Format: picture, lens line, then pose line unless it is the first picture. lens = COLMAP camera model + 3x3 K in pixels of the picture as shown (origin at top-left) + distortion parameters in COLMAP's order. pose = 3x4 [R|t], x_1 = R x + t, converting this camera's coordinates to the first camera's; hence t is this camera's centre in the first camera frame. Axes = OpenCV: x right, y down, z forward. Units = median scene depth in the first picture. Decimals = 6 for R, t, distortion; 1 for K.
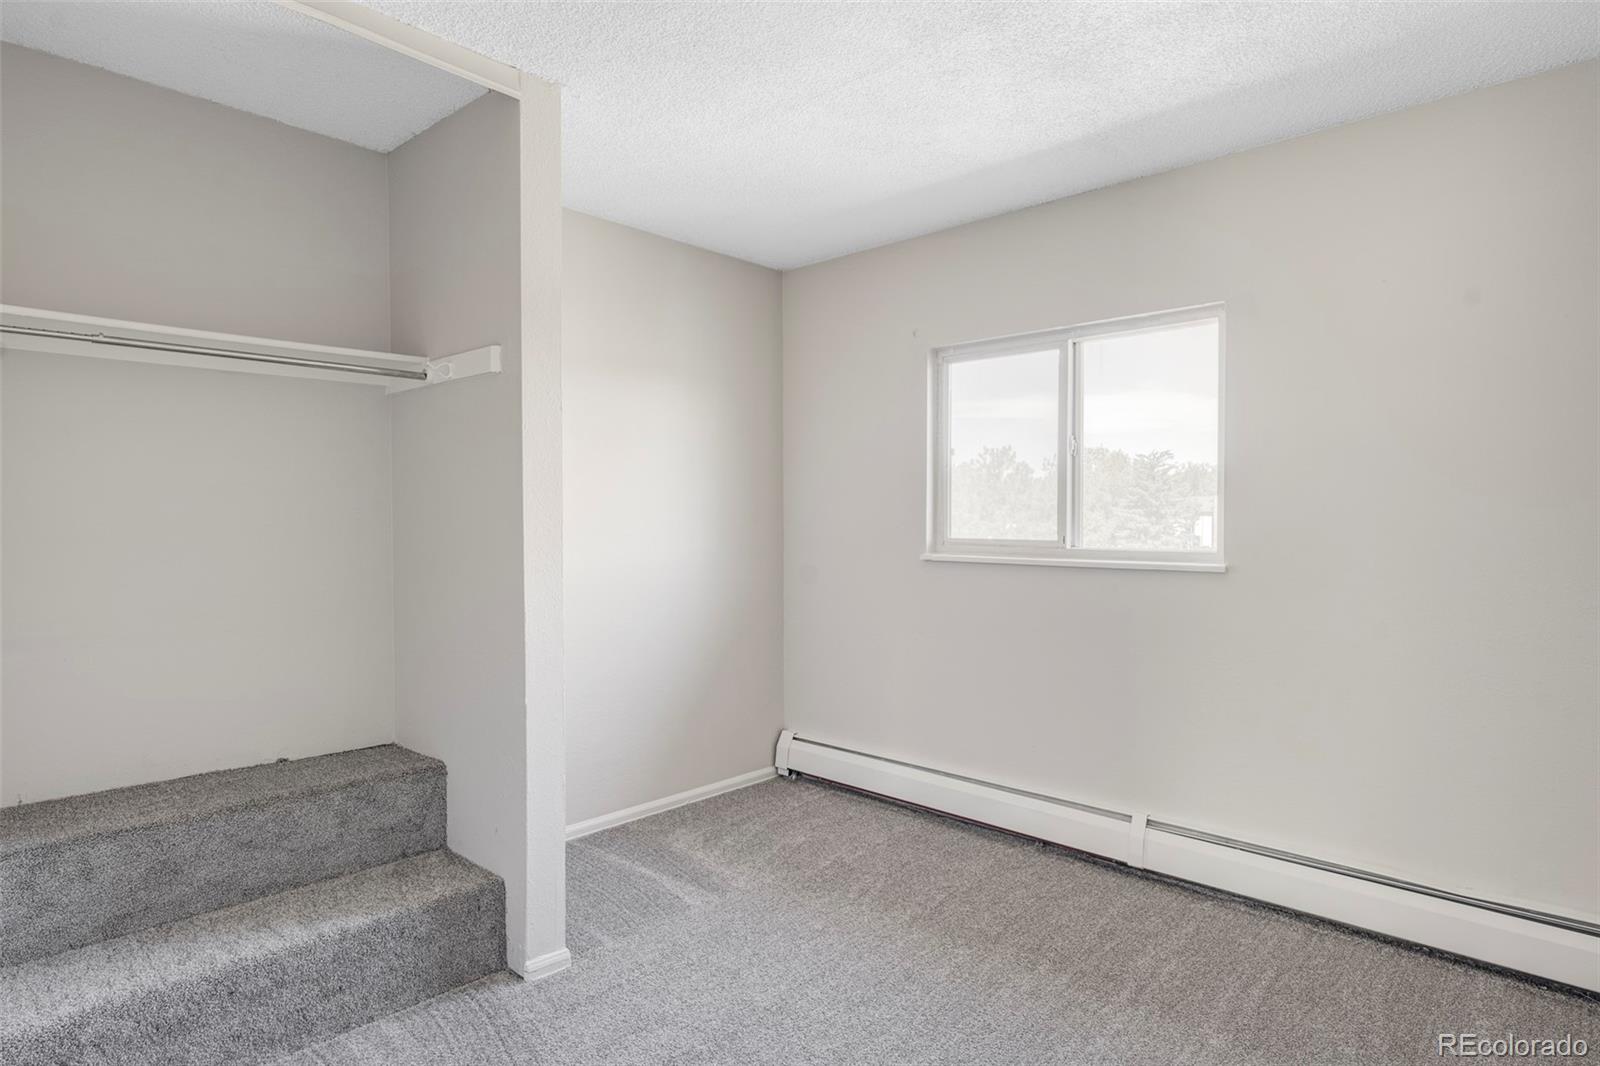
lens RADIAL K [[896.4, 0, 799.8], [0, 896.4, 517.5], [0, 0, 1]] dist [0.000040, -0.000489]
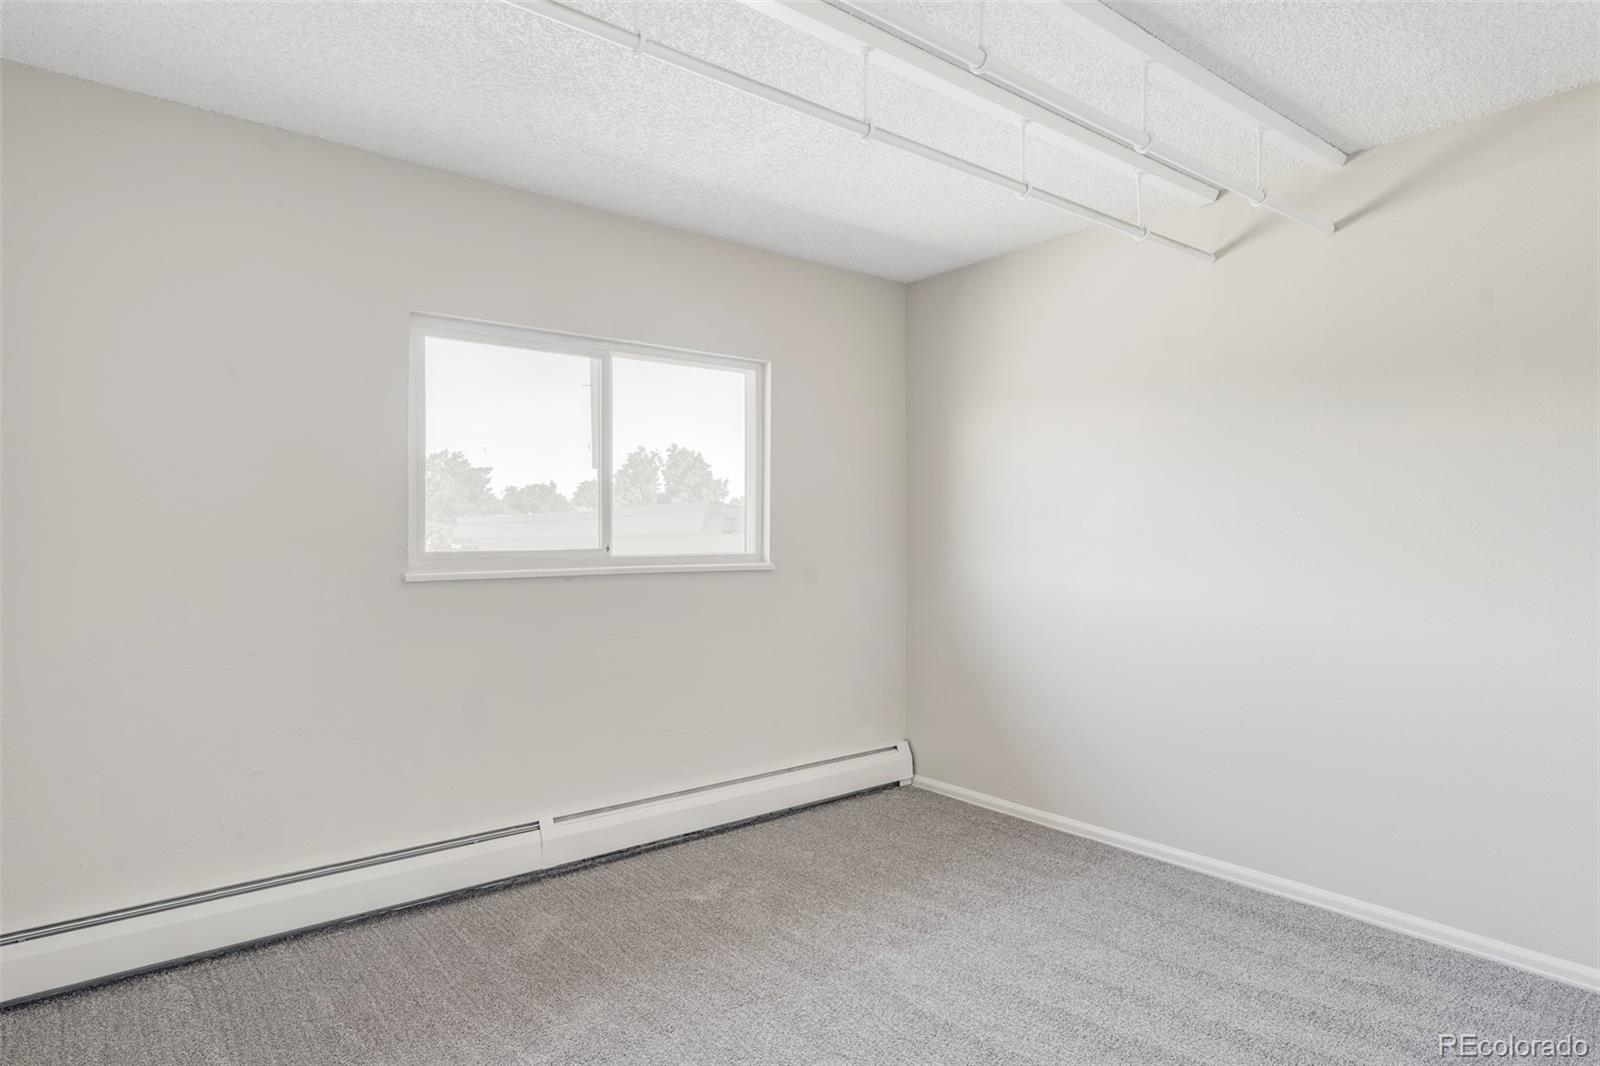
lens RADIAL K [[896.4, 0, 799.8], [0, 896.4, 517.5], [0, 0, 1]] dist [0.000040, -0.000489]
pose [[0.138222, 0.009876, 0.990352, -0.670701], [0.001543, 0.999947, -0.010187, 0.000124], [-0.990400, 0.002937, 0.138200, 0.638805]]
